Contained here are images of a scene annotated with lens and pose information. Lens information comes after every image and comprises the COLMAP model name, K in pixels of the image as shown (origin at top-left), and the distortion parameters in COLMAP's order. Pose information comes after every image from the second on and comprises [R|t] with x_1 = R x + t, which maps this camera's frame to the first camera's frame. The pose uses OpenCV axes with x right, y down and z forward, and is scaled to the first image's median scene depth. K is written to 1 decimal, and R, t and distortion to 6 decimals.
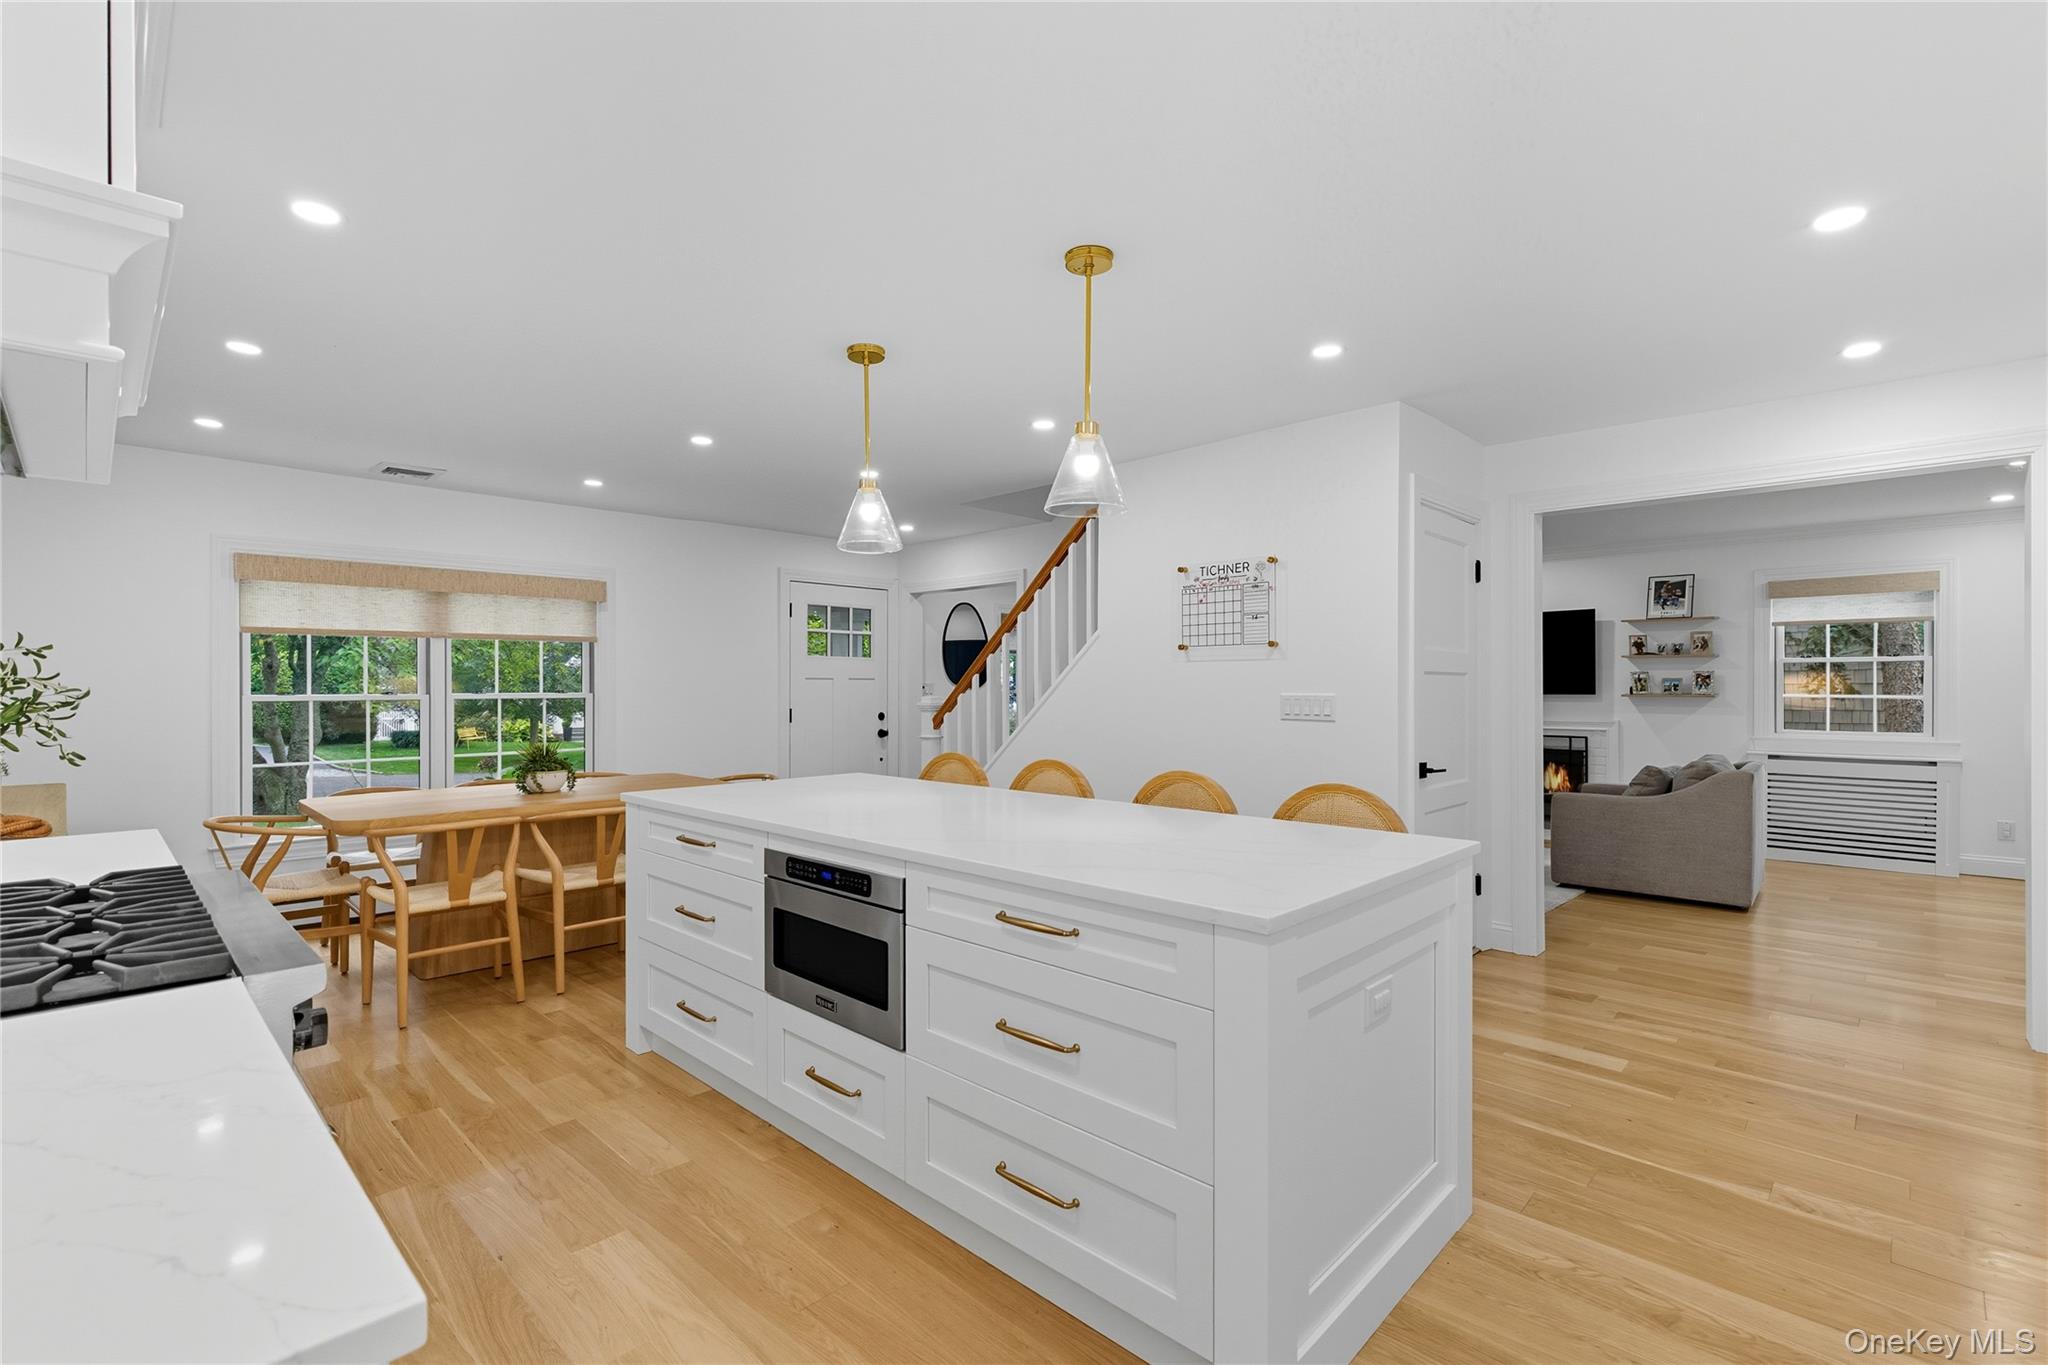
lens RADIAL K [[924.9, 0, 1017.4], [0, 924.9, 689.2], [0, 0, 1]] dist [-0.000913, -0.000834]
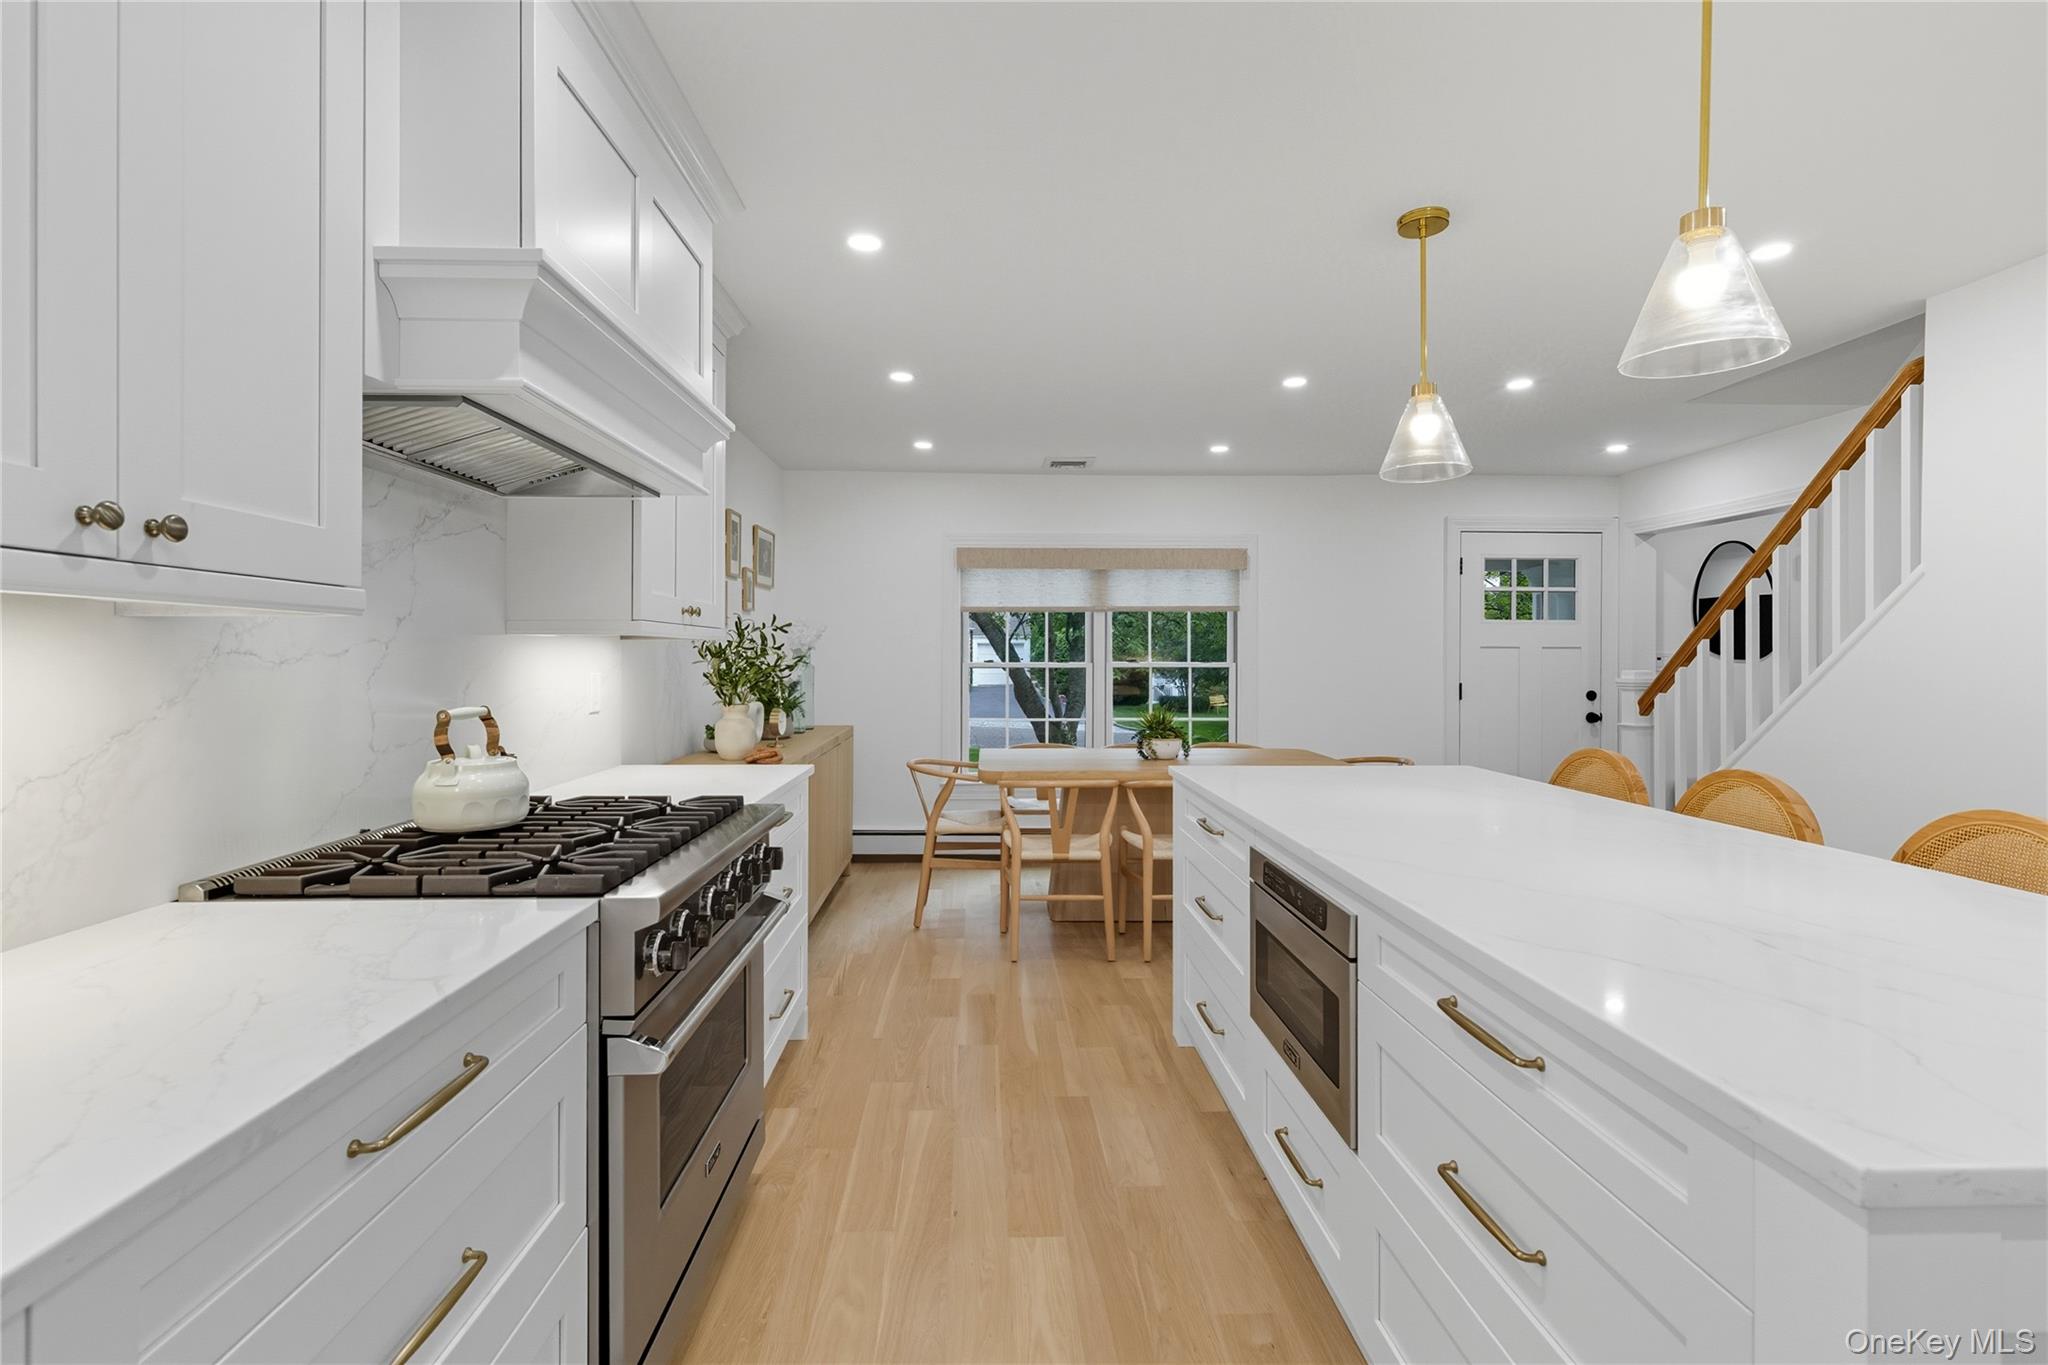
lens RADIAL K [[952.6, 0, 1003.4], [0, 952.6, 658.7], [0, 0, 1]] dist [0.003653, -0.000748]
pose [[0.718139, 0.004102, -0.695888, 0.095626], [-0.005784, 0.999983, -0.000075, 0.001907], [0.695876, 0.004079, 0.718150, 0.128484]]
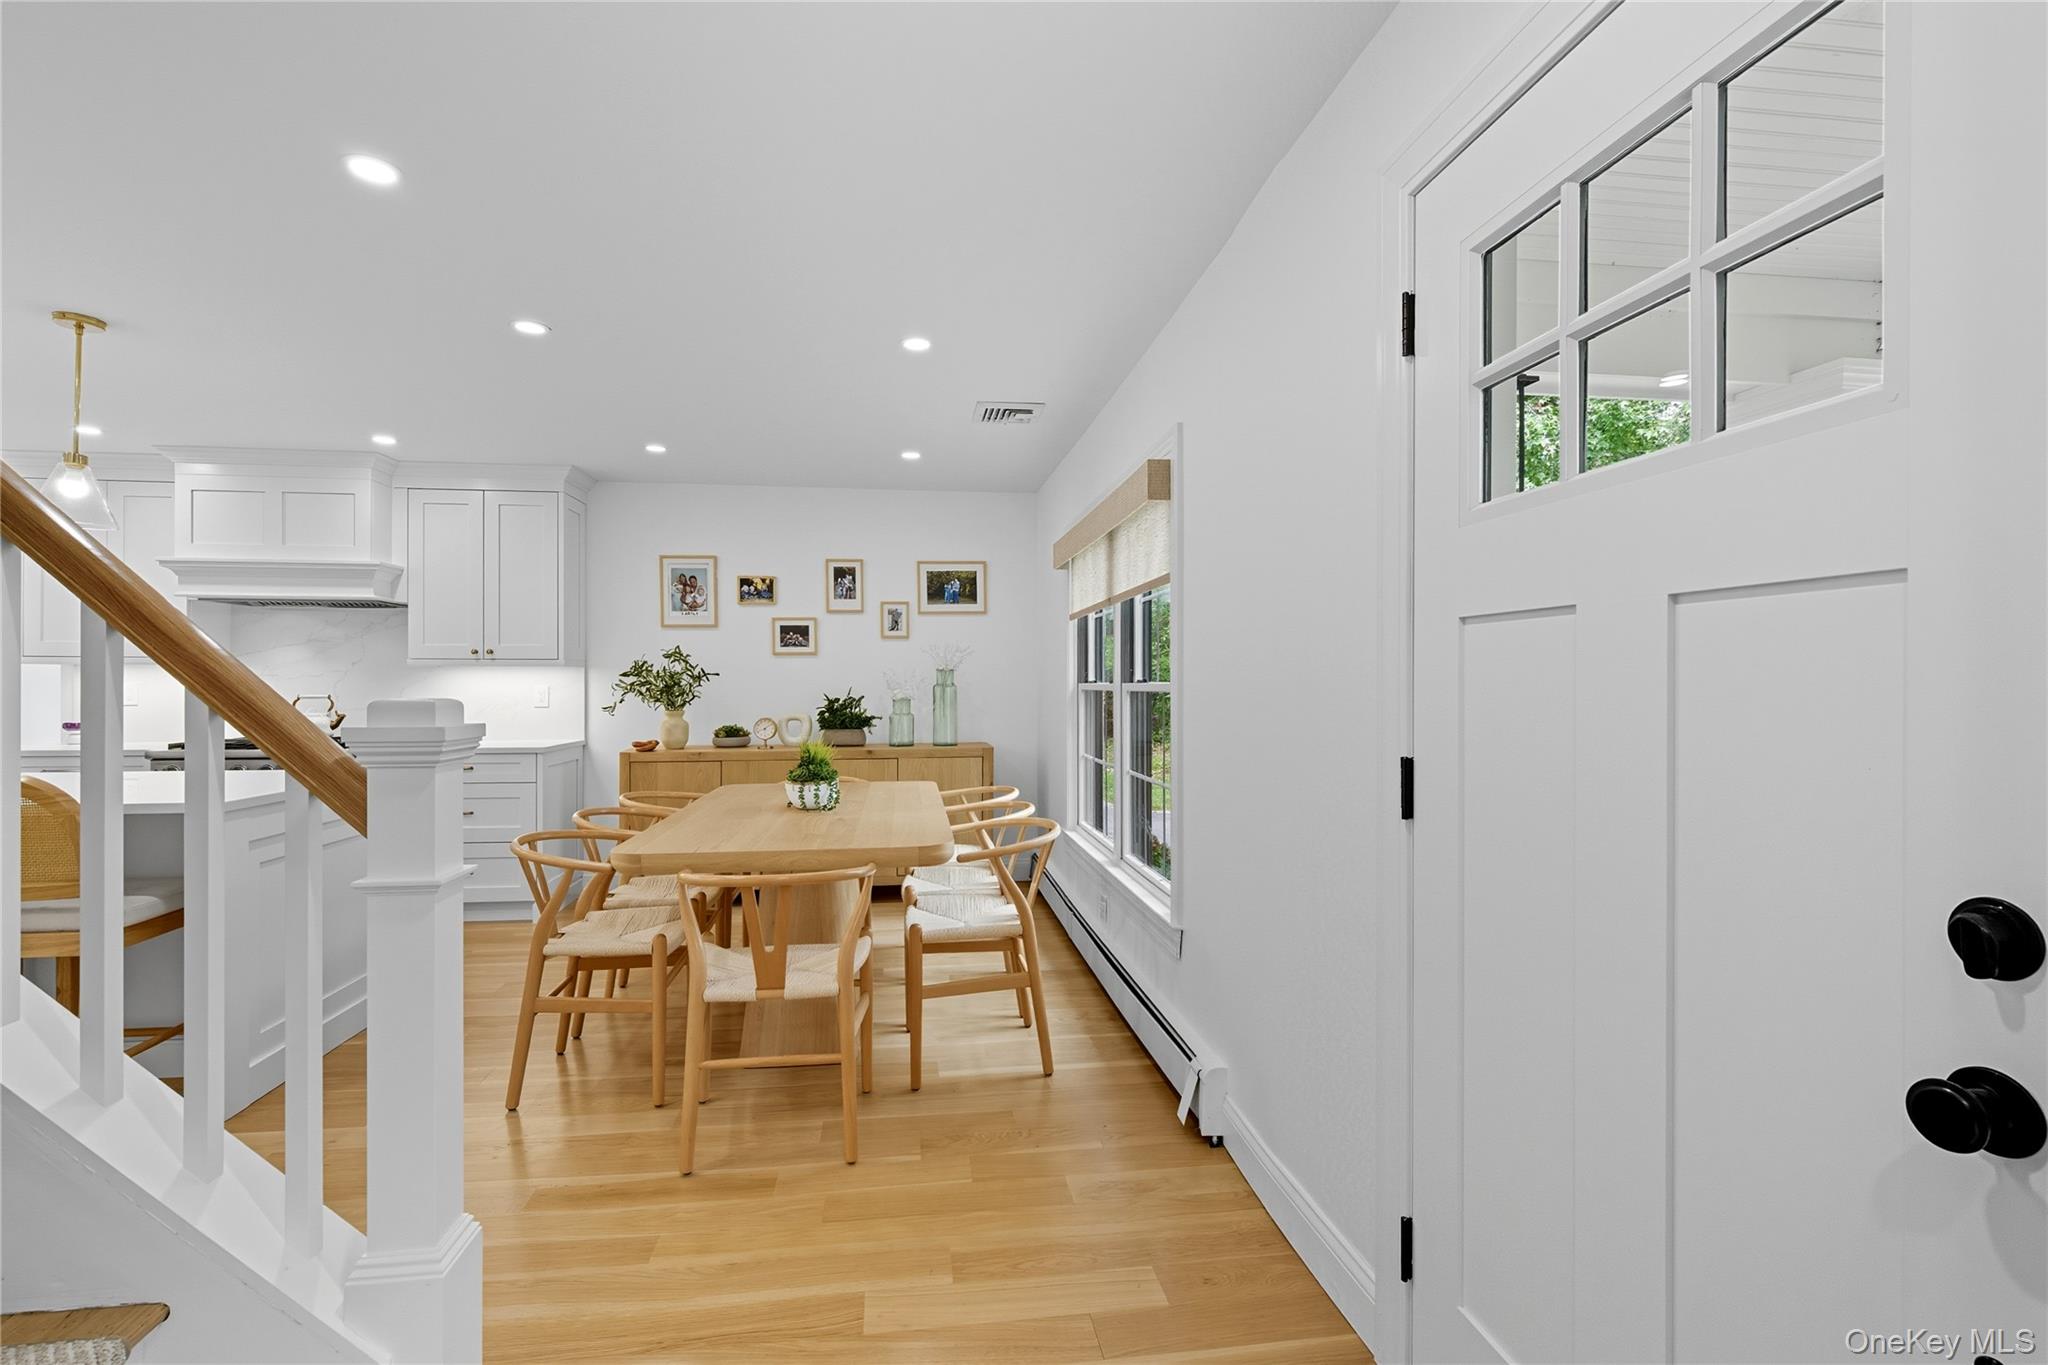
lens RADIAL K [[930.4, 0, 1014.4], [0, 930.4, 681.7], [0, 0, 1]] dist [-0.003137, -0.000859]
pose [[-0.613765, -0.001567, -0.789488, -0.007072], [-0.003412, 0.999994, 0.000667, 0.004321], [0.789482, 0.003103, -0.613766, 1.644721]]
